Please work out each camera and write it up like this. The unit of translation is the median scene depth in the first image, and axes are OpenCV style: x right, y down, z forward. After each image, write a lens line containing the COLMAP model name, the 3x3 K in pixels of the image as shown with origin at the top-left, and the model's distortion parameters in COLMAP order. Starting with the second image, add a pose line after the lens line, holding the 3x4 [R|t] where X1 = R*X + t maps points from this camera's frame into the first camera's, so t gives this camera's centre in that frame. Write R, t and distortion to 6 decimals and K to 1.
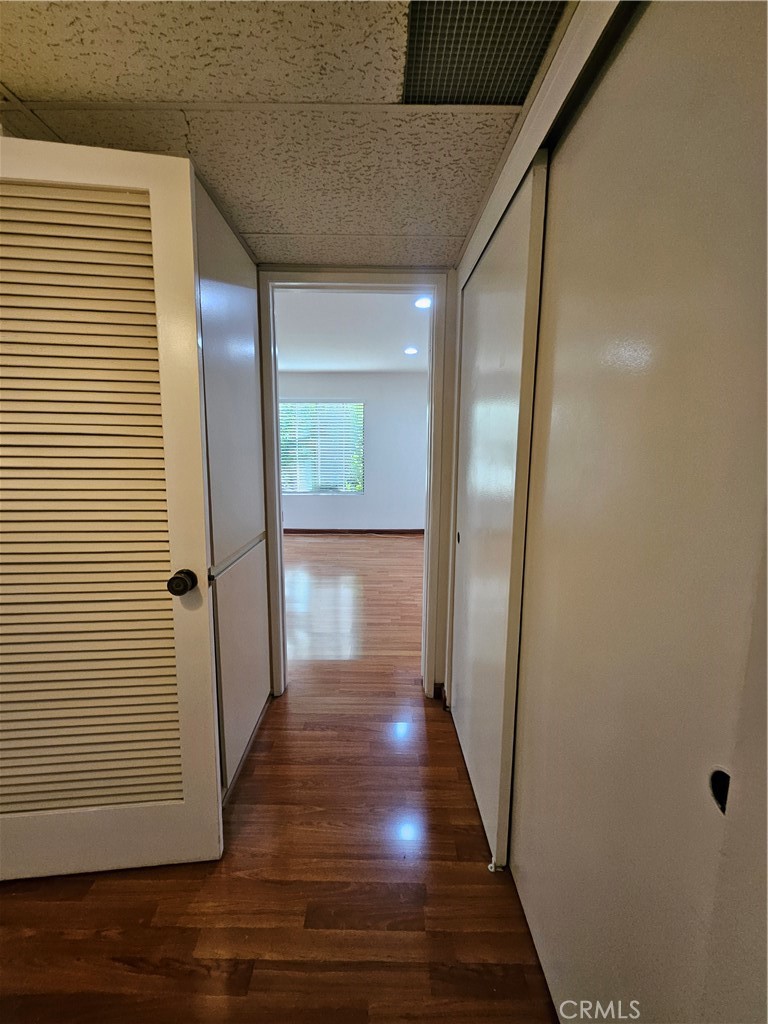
lens RADIAL K [[408.0, 0, 384.0], [0, 408.0, 512.0], [0, 0, 1]] dist [-0.038044, 0.000004]
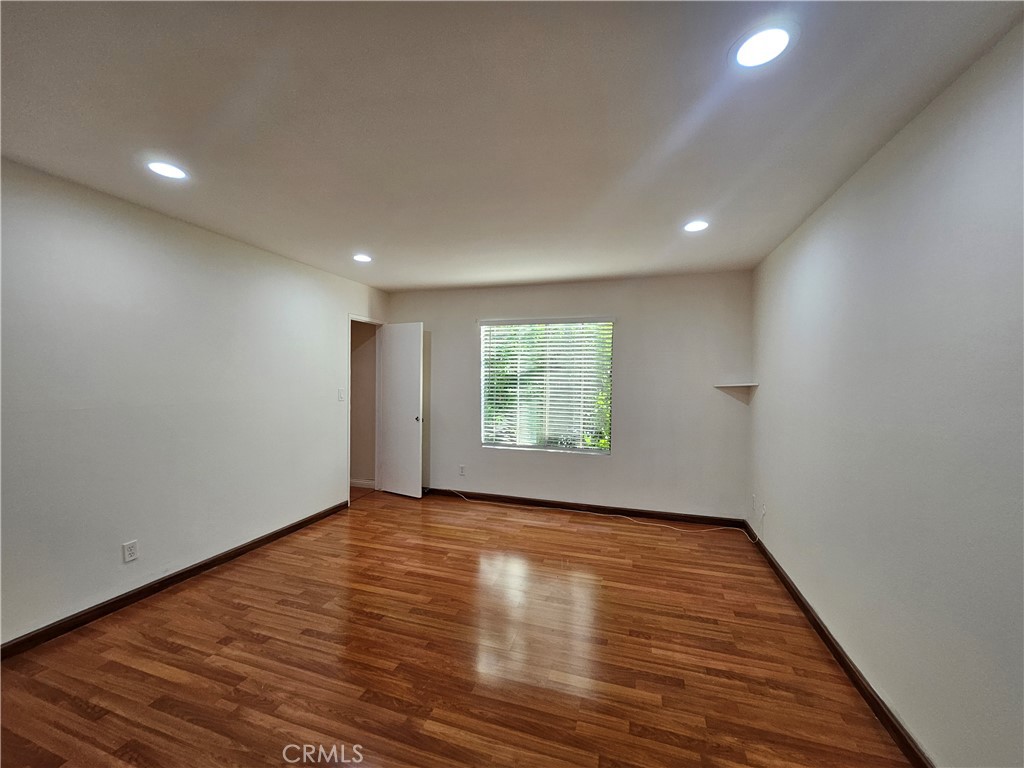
lens RADIAL K [[408.0, 0, 512.0], [0, 408.0, 384.0], [0, 0, 1]] dist [-0.038044, 0.000004]
pose [[0.956264, 0.012705, -0.292227, -0.009822], [-0.046070, 0.993128, -0.107580, -0.079186], [0.288853, 0.116338, 0.950279, 0.295496]]
